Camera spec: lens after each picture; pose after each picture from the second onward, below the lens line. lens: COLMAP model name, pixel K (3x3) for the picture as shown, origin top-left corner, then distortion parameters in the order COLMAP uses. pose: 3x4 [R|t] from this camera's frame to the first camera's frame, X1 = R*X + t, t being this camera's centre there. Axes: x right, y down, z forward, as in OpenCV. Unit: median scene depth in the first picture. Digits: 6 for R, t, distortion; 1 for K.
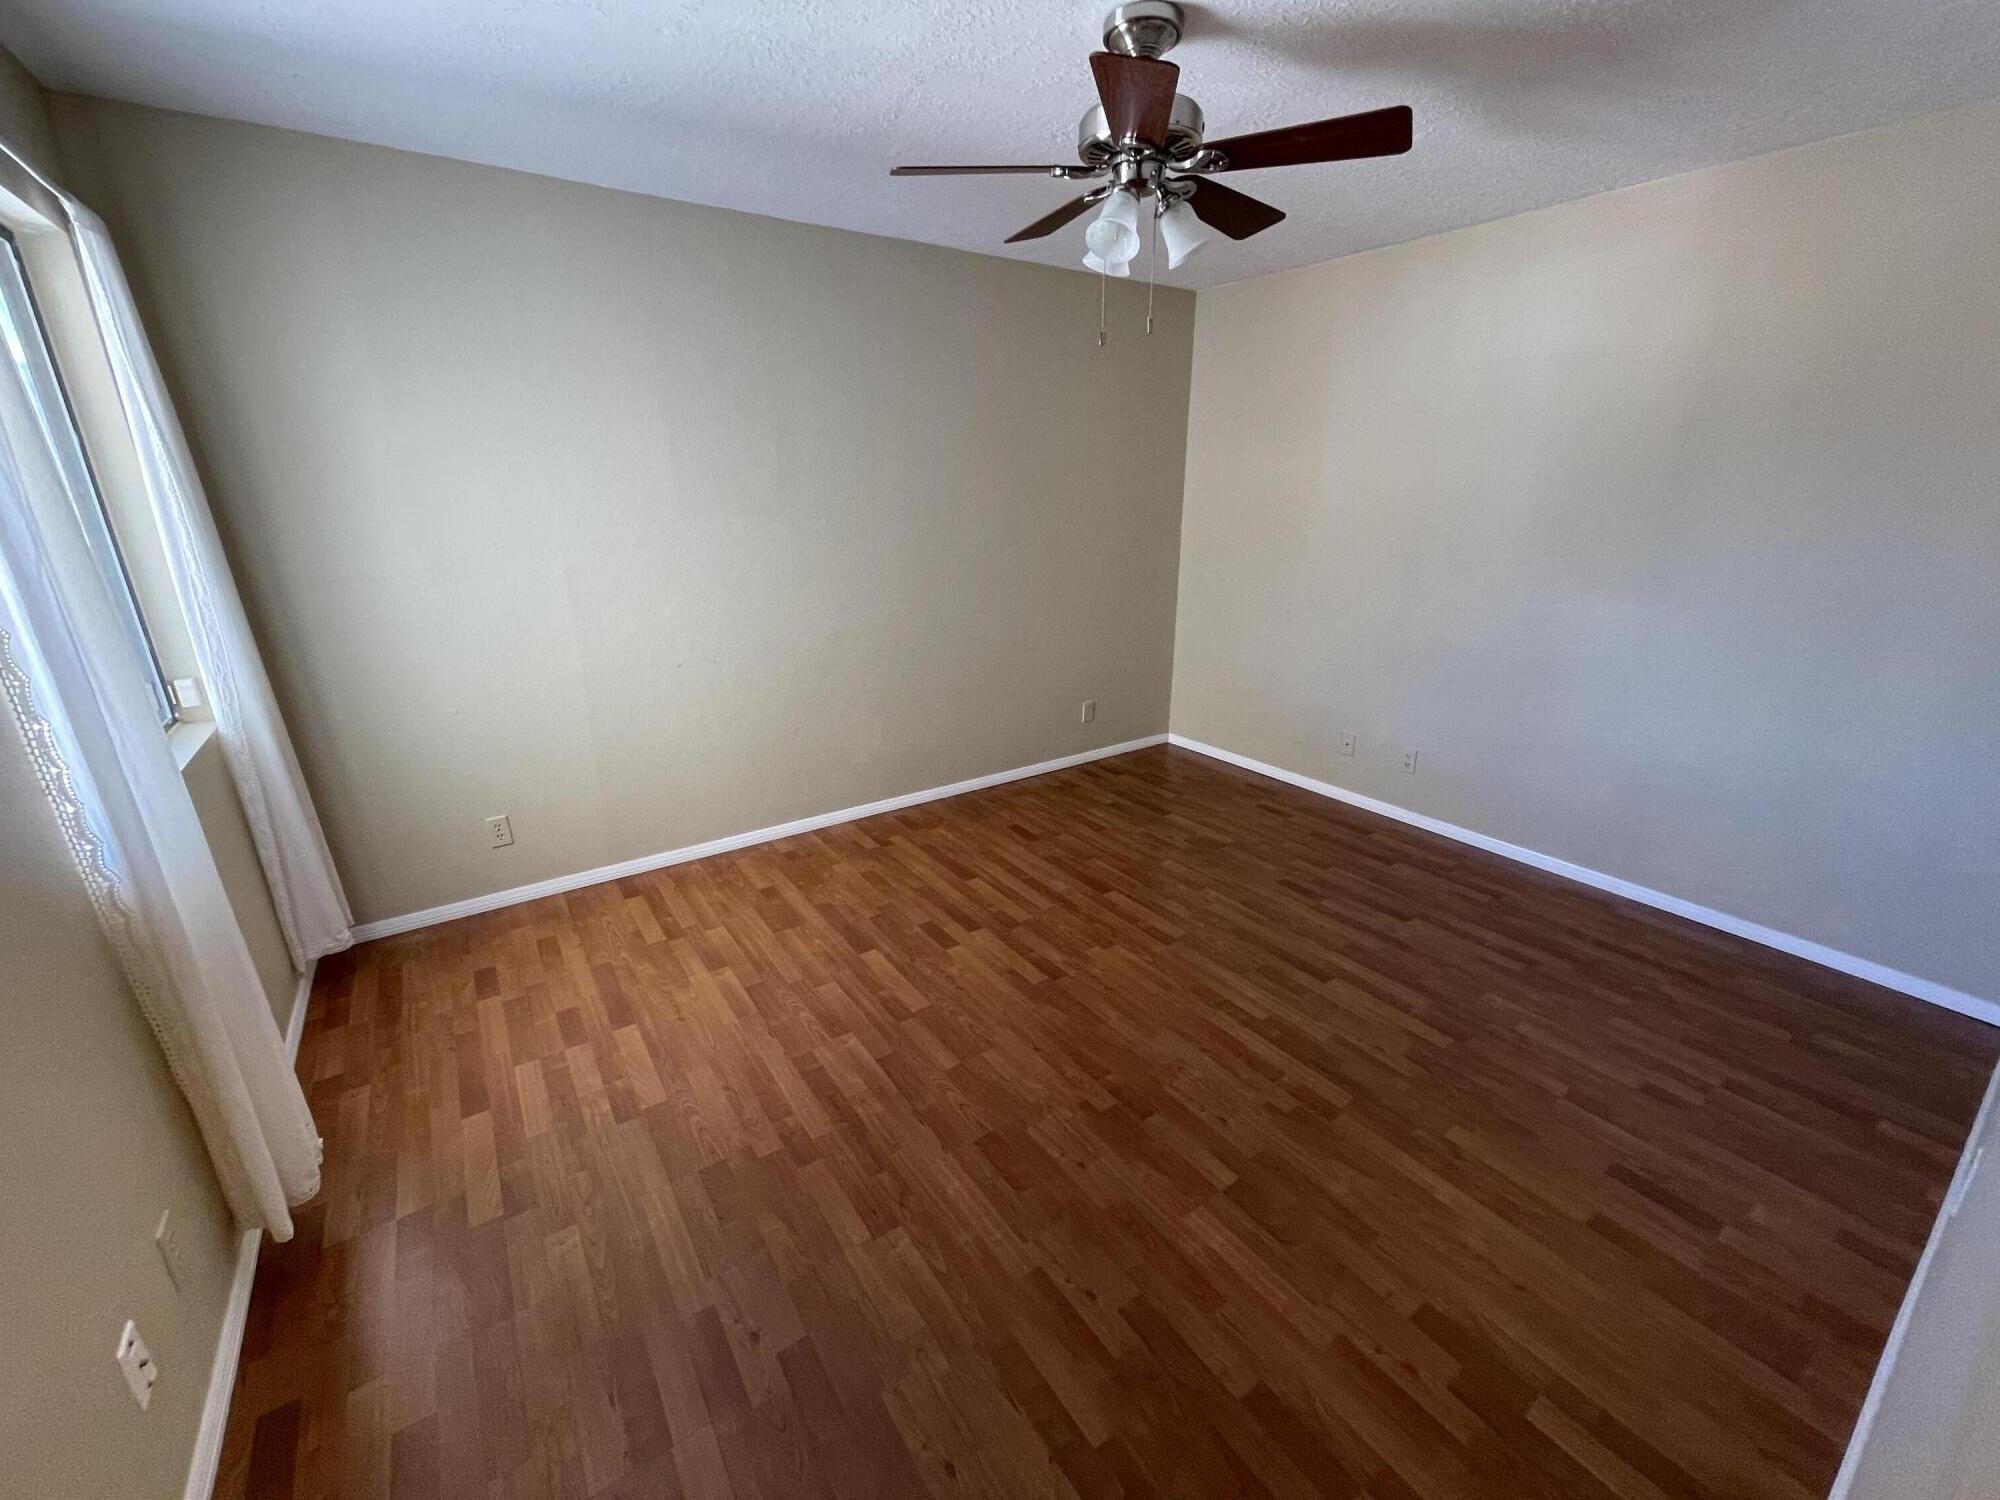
lens RADIAL K [[807.5, 0, 1006.4], [0, 807.5, 744.9], [0, 0, 1]] dist [-0.001854, 0.001518]
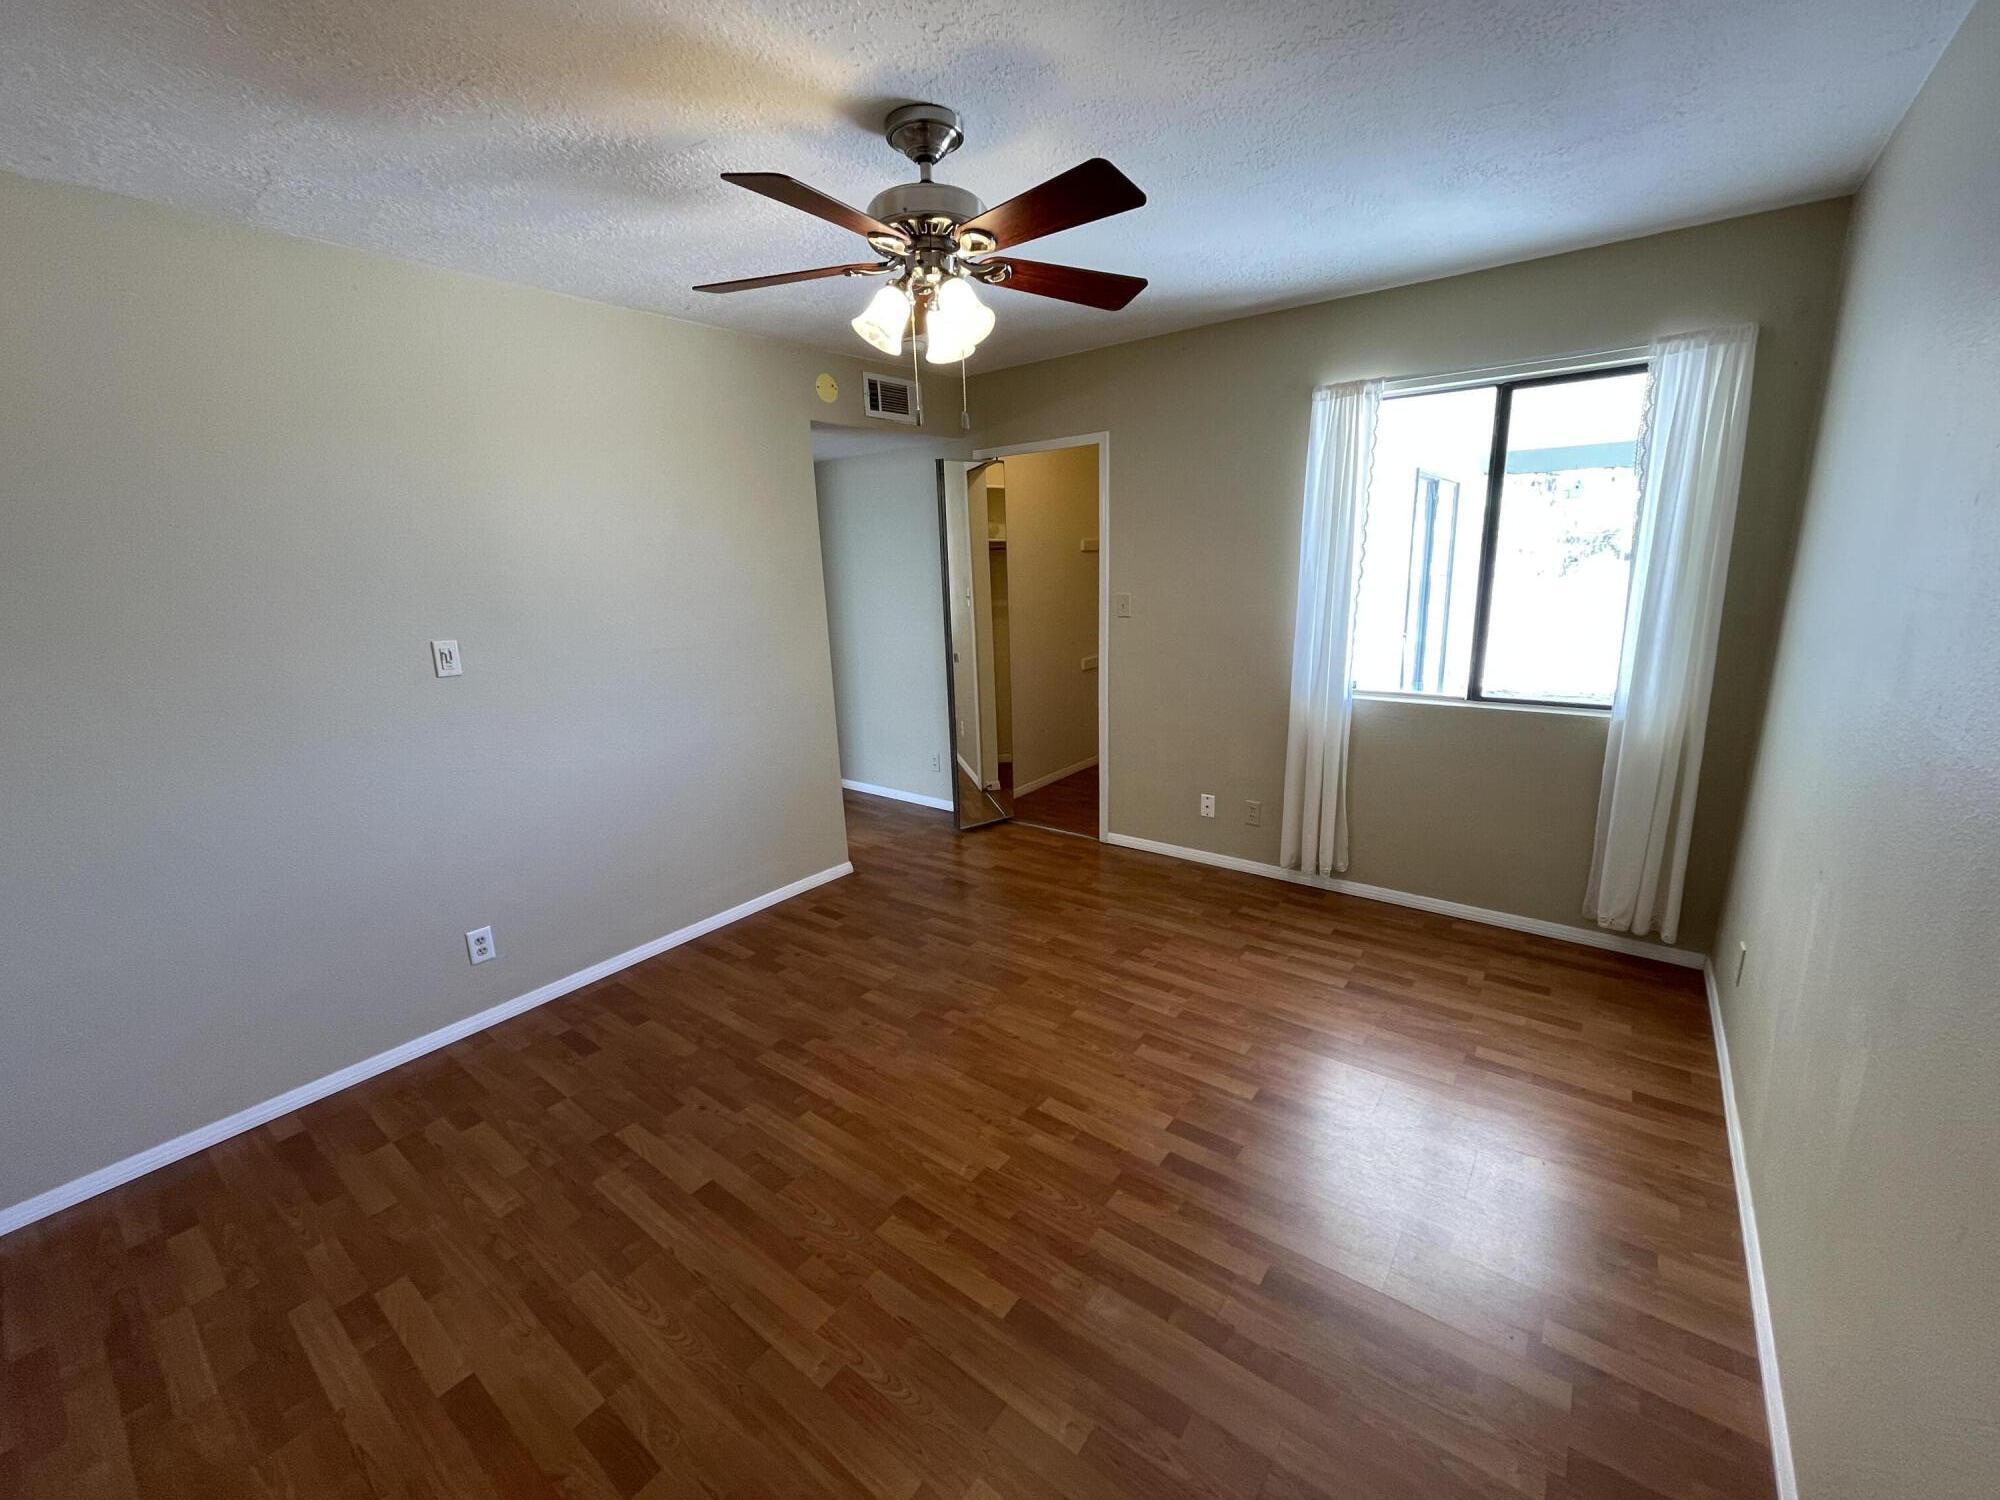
lens RADIAL K [[807.5, 0, 1005.7], [0, 807.5, 749.6], [0, 0, 1]] dist [-0.001854, 0.001518]
pose [[-0.952215, 0.107803, -0.285770, 0.315829], [-0.056789, 0.856833, 0.512456, -0.532983], [0.300102, 0.504197, -0.809768, 1.612842]]
